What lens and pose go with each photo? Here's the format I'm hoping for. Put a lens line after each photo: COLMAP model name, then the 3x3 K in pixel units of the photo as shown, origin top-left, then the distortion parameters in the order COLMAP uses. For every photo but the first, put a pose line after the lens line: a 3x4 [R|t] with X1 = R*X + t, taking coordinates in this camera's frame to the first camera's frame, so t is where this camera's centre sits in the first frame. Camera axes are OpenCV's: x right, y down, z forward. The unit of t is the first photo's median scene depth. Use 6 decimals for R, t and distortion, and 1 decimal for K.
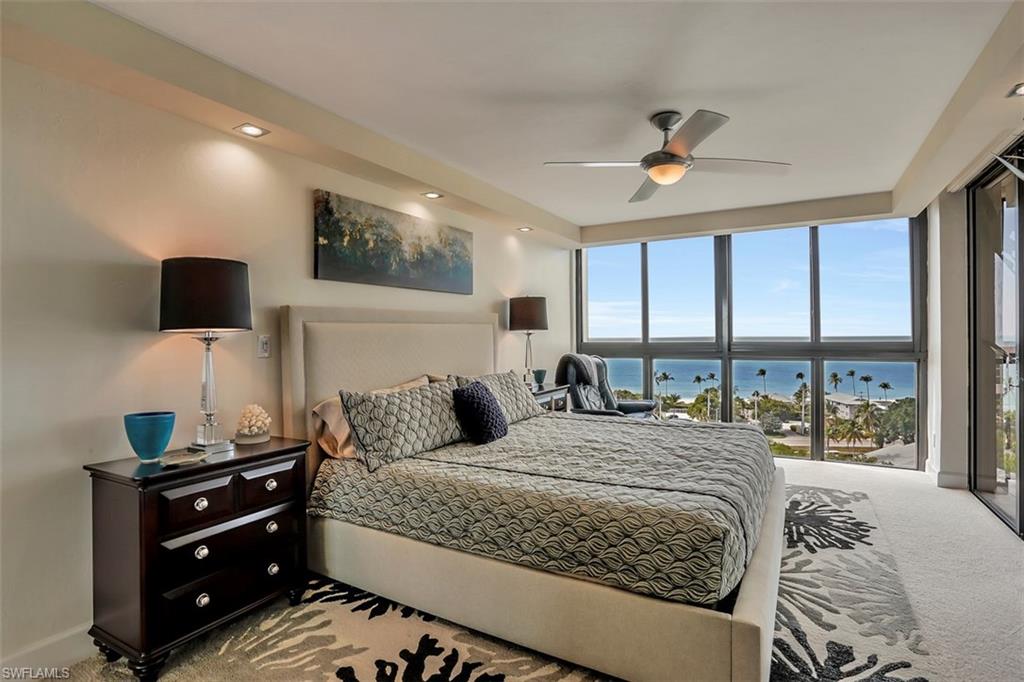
lens RADIAL K [[503.2, 0, 517.5], [0, 503.2, 338.4], [0, 0, 1]] dist [-0.030935, 0.001401]
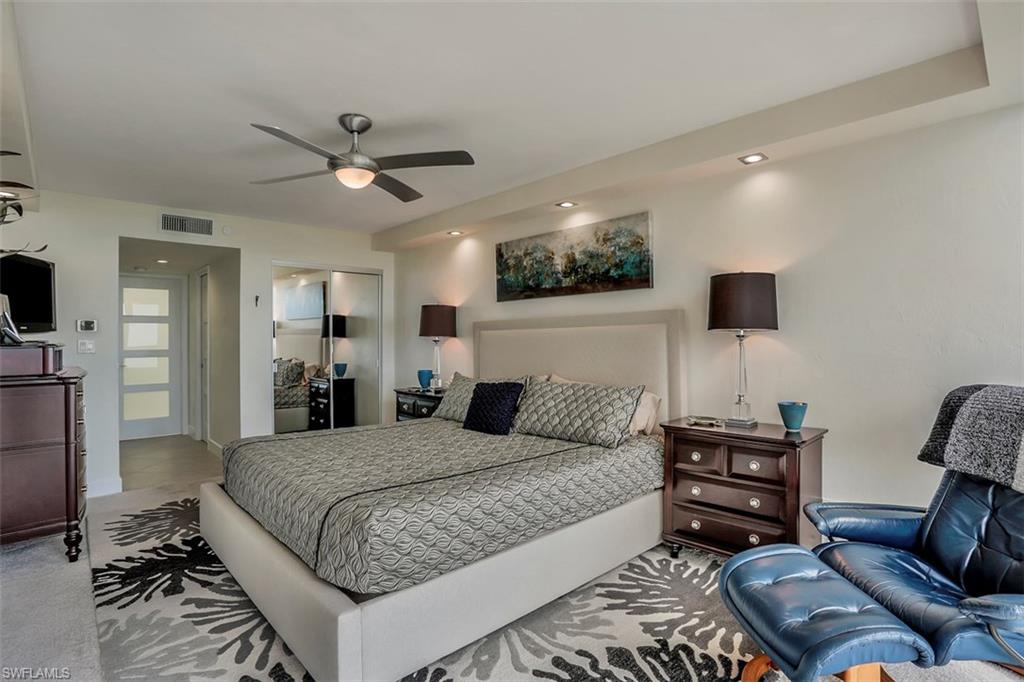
lens RADIAL K [[503.2, 0, 518.6], [0, 503.2, 341.7], [0, 0, 1]] dist [-0.030935, 0.001401]
pose [[-0.294529, 0.029422, -0.955190, 1.074163], [0.007242, 0.999566, 0.028556, -0.037203], [0.955615, 0.001493, -0.294614, 1.501931]]
